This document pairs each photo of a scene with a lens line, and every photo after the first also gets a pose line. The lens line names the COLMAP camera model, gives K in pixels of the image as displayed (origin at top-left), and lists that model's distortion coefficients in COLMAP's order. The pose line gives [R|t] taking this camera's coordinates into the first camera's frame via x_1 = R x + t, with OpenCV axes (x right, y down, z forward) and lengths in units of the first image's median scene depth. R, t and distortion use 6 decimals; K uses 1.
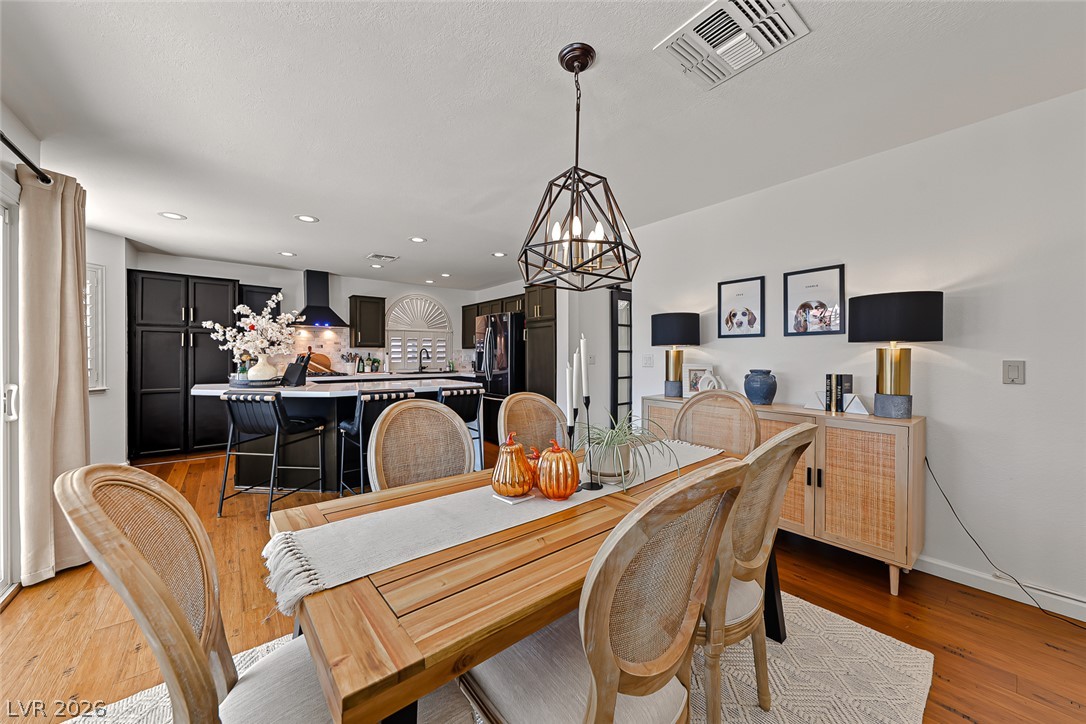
lens RADIAL K [[380.8, 0, 538.2], [0, 380.8, 356.6], [0, 0, 1]] dist [-0.002503, 0.001499]
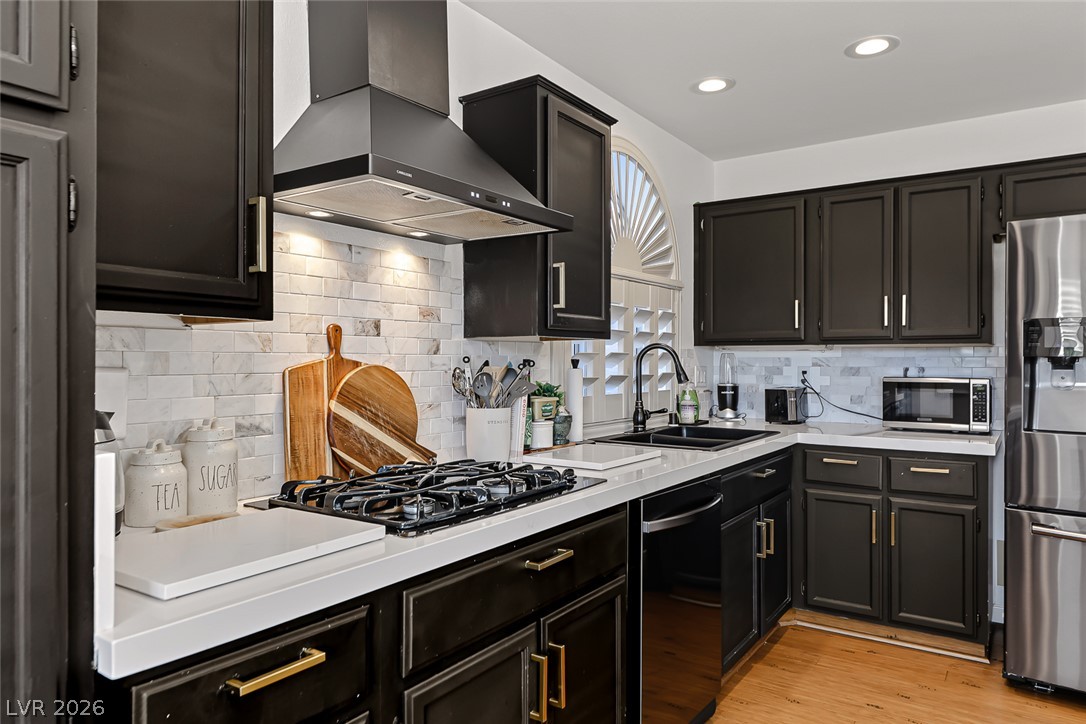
lens RADIAL K [[710.2, 0, 577.5], [0, 710.2, 350.5], [0, 0, 1]] dist [0.004232, -0.000499]
pose [[0.950409, 0.007840, 0.310903, -0.594857], [-0.004037, 0.999909, -0.012874, -0.011145], [-0.310975, 0.010980, 0.950355, 0.639668]]
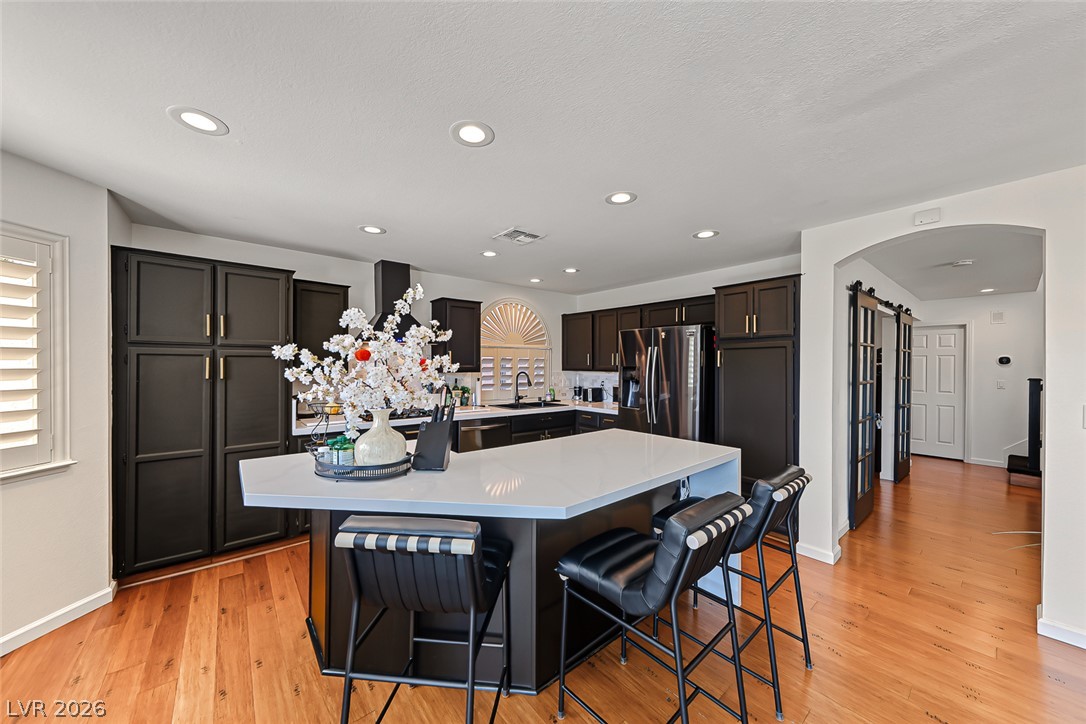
lens RADIAL K [[380.8, 0, 539.6], [0, 380.8, 366.8], [0, 0, 1]] dist [-0.002503, 0.001499]
pose [[0.999981, 0.004122, 0.004569, -0.317353], [-0.004133, 0.999988, 0.002543, -0.038330], [-0.004559, -0.002562, 0.999986, 0.306714]]
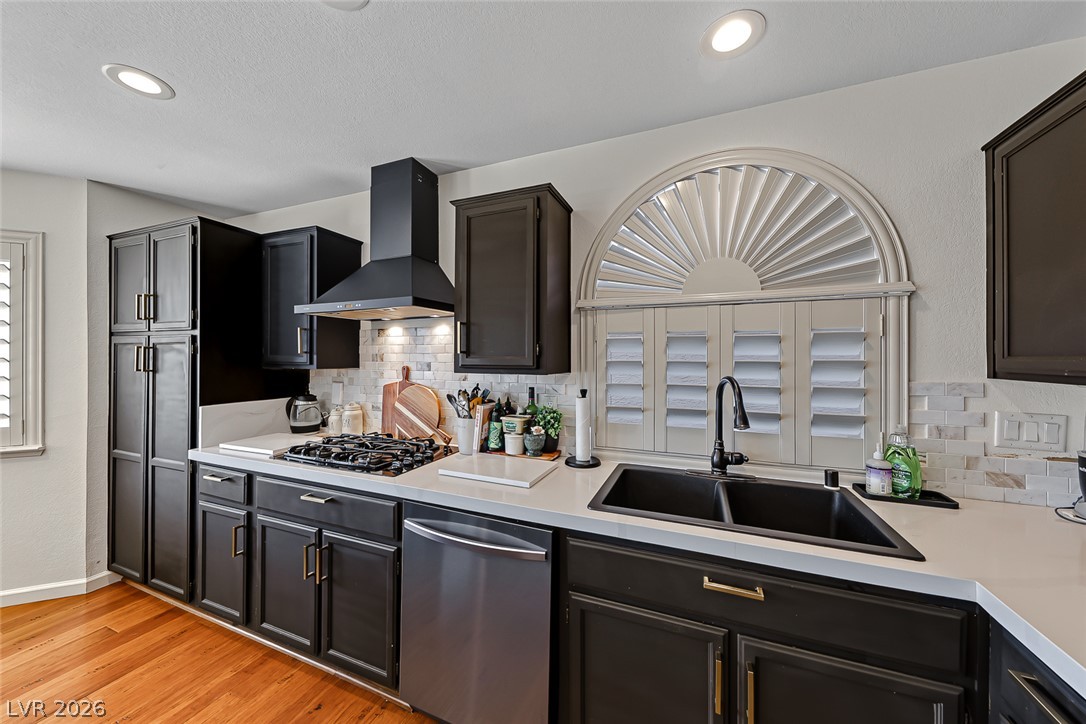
lens RADIAL K [[380.8, 0, 546.7], [0, 380.8, 353.6], [0, 0, 1]] dist [-0.002503, 0.001499]
pose [[0.486434, -0.001815, -0.873716, -0.183230], [-0.005281, 0.999973, -0.005017, -0.039073], [0.873701, 0.007054, 0.486411, 0.934571]]
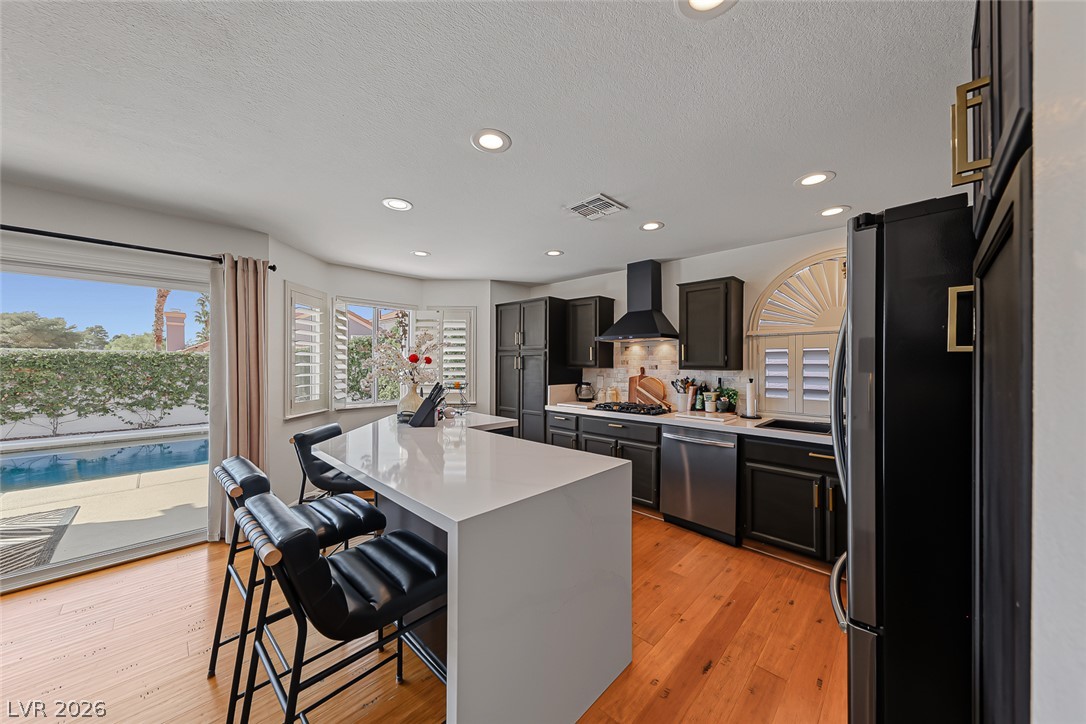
lens RADIAL K [[380.8, 0, 548.6], [0, 380.8, 365.4], [0, 0, 1]] dist [-0.002503, 0.001499]
pose [[0.135287, 0.009189, -0.990764, 0.101828], [-0.005076, 0.999950, 0.008581, -0.035784], [0.990794, 0.003868, 0.135327, 0.720940]]
